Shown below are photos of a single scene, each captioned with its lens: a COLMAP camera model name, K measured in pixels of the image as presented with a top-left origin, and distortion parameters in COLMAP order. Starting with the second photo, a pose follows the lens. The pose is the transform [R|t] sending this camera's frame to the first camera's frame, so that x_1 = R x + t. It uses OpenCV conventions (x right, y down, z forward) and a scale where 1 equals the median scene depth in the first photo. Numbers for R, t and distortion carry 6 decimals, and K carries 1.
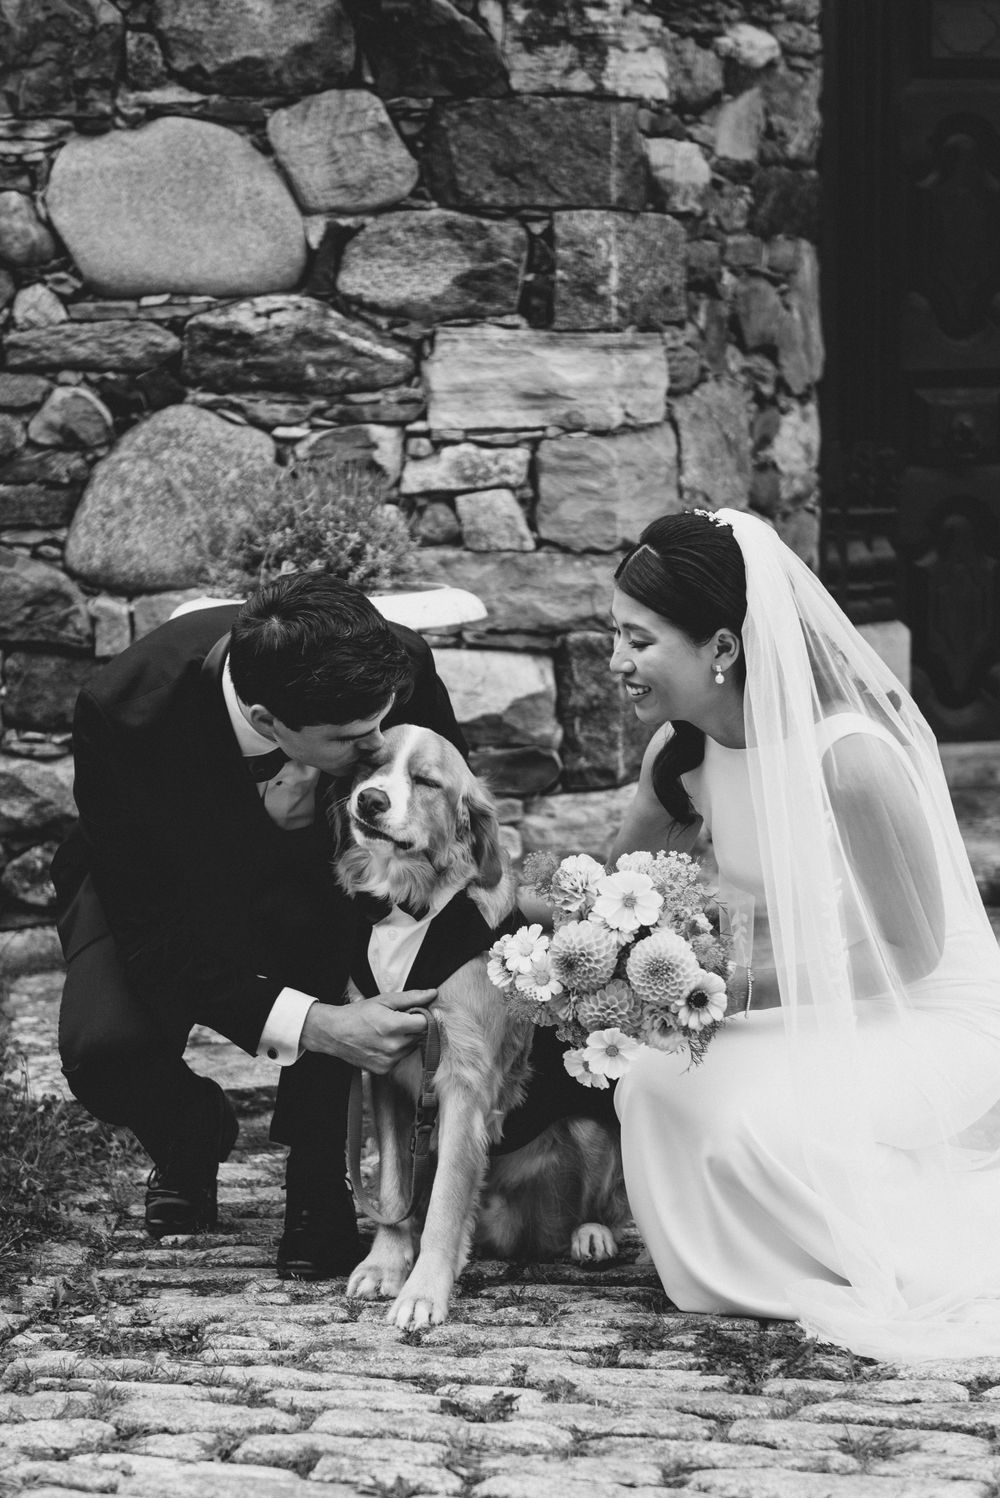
lens RADIAL K [[2824.8, 0, 500.2], [0, 2824.8, 750.4], [0, 0, 1]] dist [0.019773, 0.000000]
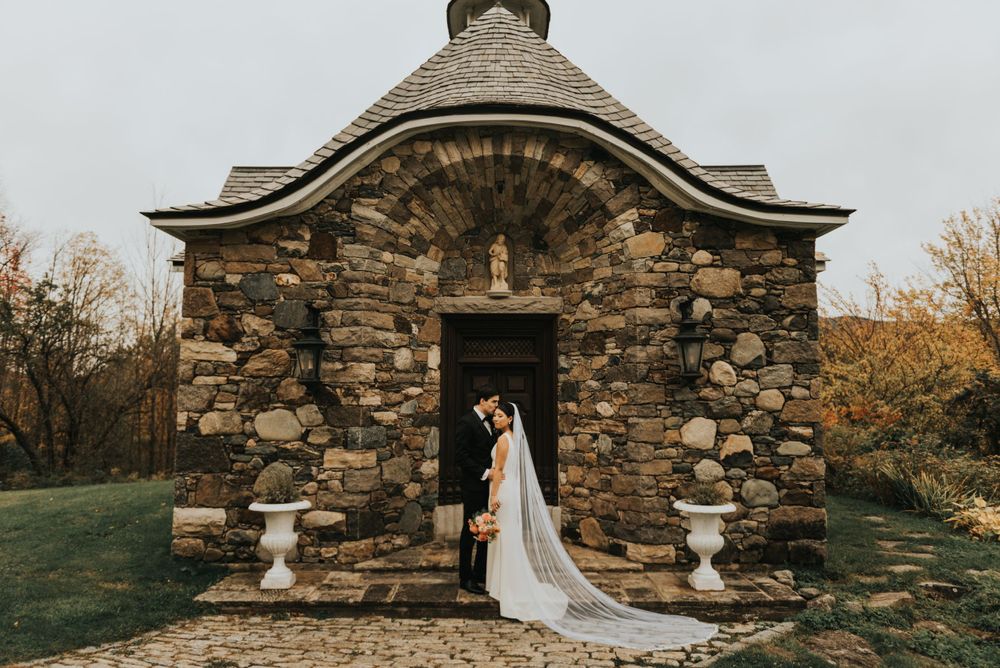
lens RADIAL K [[662.0, 0, 500.2], [0, 662.0, 331.8], [0, 0, 1]] dist [0.007526, 0.001208]
pose [[0.986227, 0.005521, -0.165304, 0.501439], [-0.046482, 0.968416, -0.244970, -0.071876], [0.158731, 0.249279, 0.955335, -0.186565]]
